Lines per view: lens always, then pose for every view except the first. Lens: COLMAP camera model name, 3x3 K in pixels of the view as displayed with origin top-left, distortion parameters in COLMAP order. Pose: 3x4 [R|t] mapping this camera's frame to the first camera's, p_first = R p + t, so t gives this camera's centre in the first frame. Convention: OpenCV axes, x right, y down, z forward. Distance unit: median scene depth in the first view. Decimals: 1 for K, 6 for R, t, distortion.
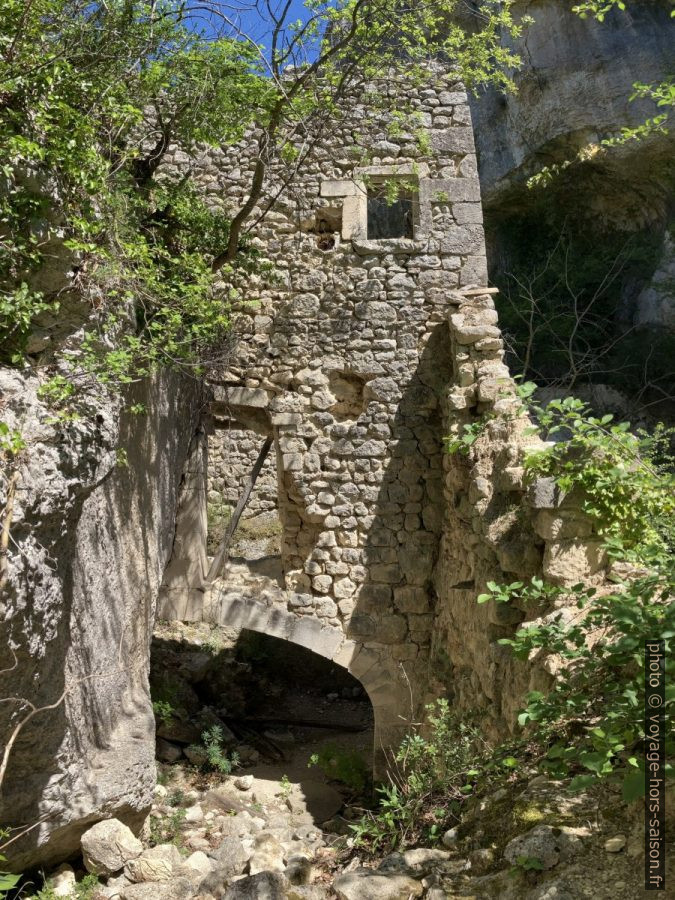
lens RADIAL K [[741.2, 0, 338.9], [0, 741.2, 452.5], [0, 0, 1]] dist [-0.053951, -0.000800]
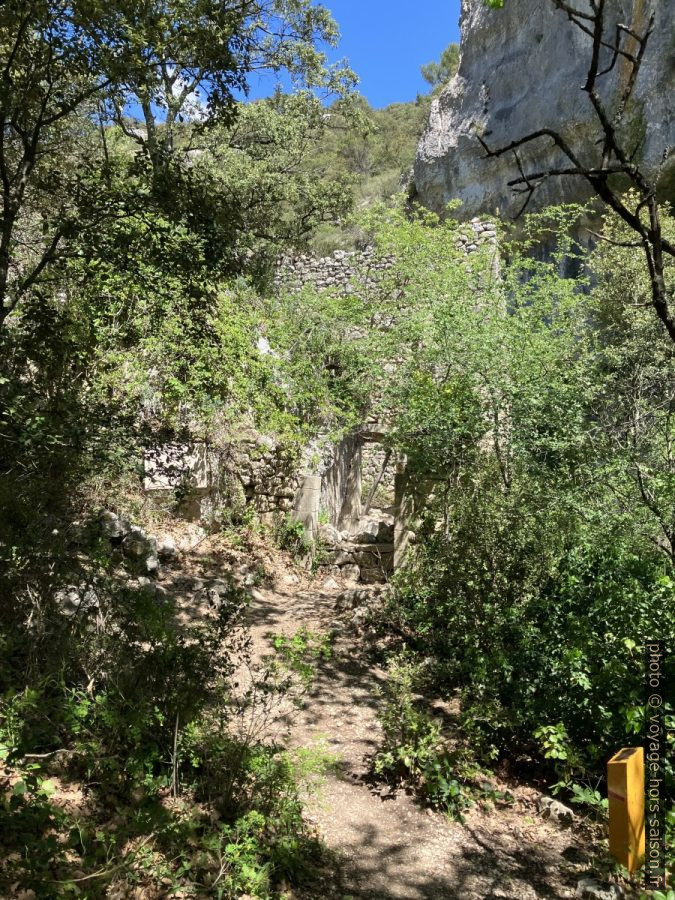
lens RADIAL K [[741.2, 0, 337.1], [0, 741.2, 450.1], [0, 0, 1]] dist [-0.053951, -0.000800]
pose [[0.976011, -0.009811, -0.217498, 0.213397], [0.011866, 0.999896, 0.008142, -0.029723], [0.217396, -0.010528, 0.976027, -1.056325]]
